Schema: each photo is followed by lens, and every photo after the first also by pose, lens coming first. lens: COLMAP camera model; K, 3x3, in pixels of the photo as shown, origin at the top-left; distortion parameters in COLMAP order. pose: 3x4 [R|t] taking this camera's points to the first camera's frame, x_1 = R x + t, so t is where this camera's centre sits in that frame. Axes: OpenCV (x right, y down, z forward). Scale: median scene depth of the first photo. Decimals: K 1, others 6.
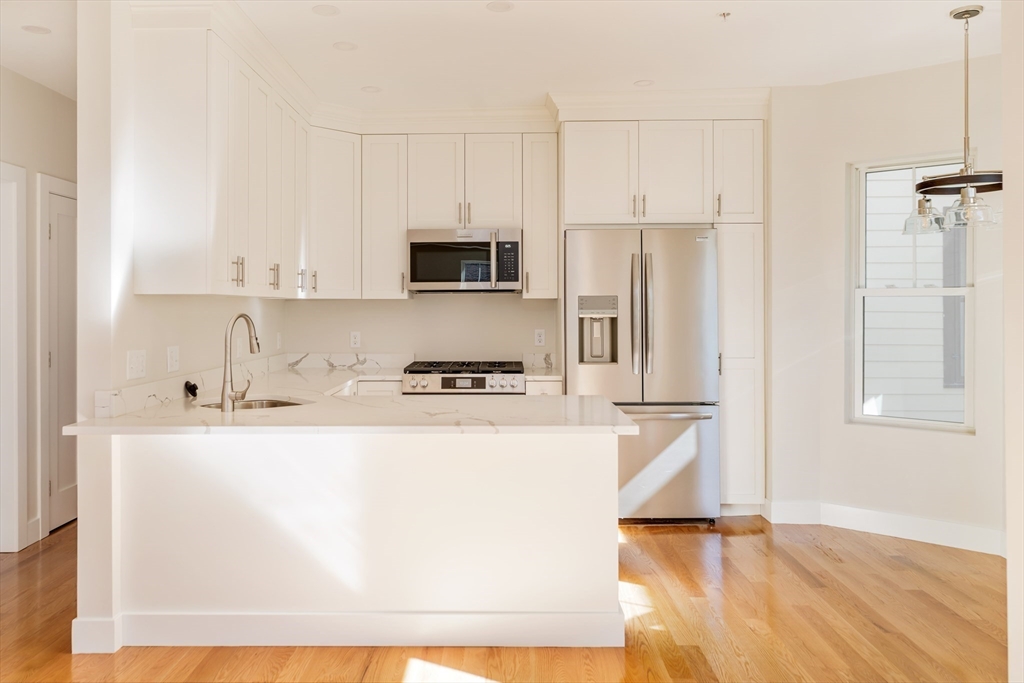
lens RADIAL K [[843.8, 0, 510.0], [0, 843.8, 292.9], [0, 0, 1]] dist [0.001962, 0.005737]
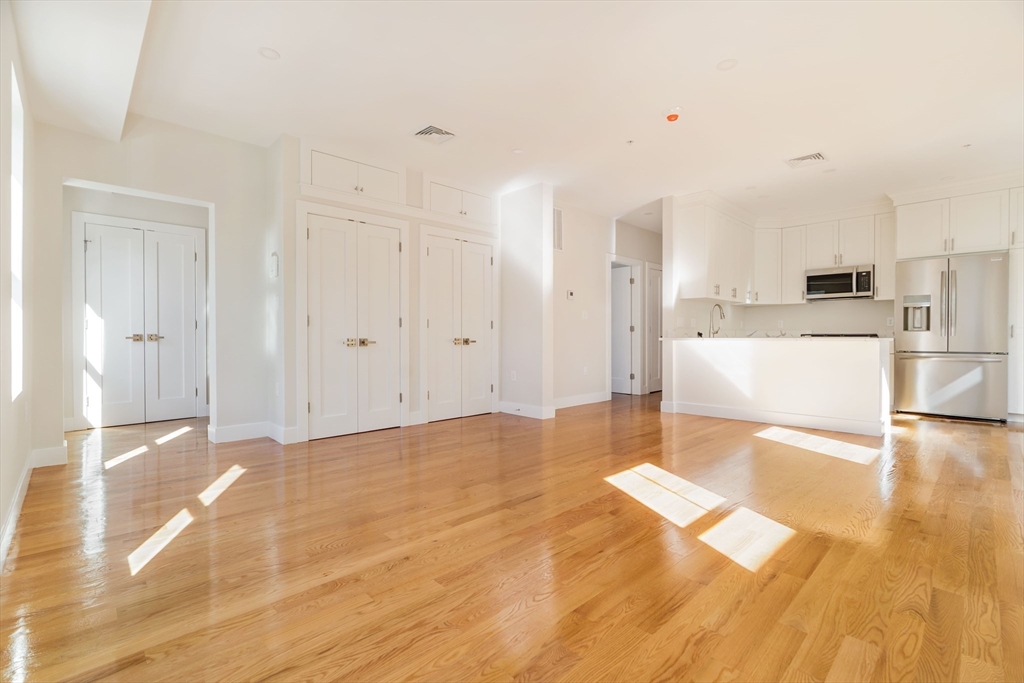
lens RADIAL K [[450.8, 0, 512.0], [0, 450.8, 341.5], [0, 0, 1]] dist [0.001247, 0.000688]
pose [[0.712493, 0.018127, -0.701445, 0.167730], [0.014943, 0.999048, 0.040996, 0.051752], [0.701521, -0.039691, 0.711543, -0.368223]]
